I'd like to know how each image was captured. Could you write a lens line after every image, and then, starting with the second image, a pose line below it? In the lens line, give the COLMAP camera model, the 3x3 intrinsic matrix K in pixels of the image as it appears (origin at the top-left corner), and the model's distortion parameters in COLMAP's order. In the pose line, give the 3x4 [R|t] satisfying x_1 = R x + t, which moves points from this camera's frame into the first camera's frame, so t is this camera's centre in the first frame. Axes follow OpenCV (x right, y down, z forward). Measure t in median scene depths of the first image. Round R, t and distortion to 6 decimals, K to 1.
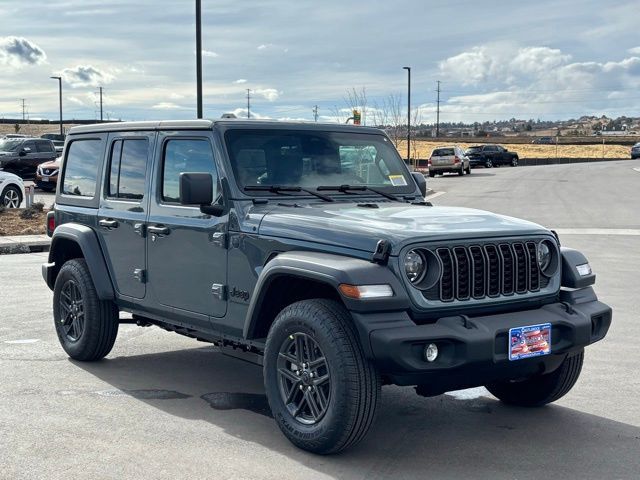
lens RADIAL K [[1026.0, 0, 321.3], [0, 1026.0, 195.6], [0, 0, 1]] dist [0.090560, 0.000000]
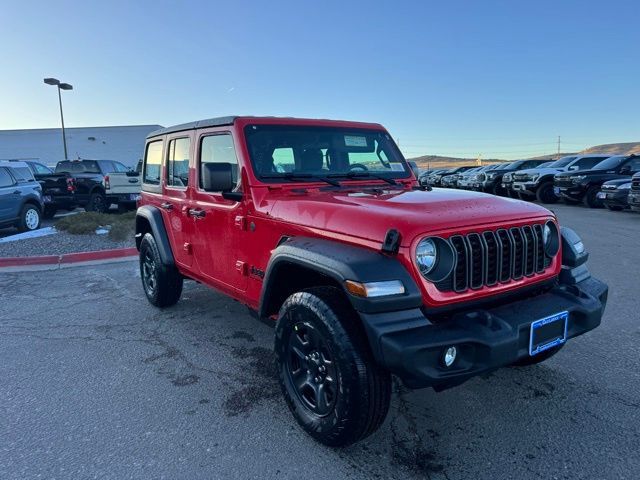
lens RADIAL K [[476.6, 0, 312.0], [0, 476.6, 244.2], [0, 0, 1]] dist [0.073472, -0.016176]
pose [[0.998009, -0.008279, -0.062532, 0.013230], [0.016254, 0.991623, 0.128136, 0.000599], [0.060948, -0.128897, 0.989783, 0.521585]]
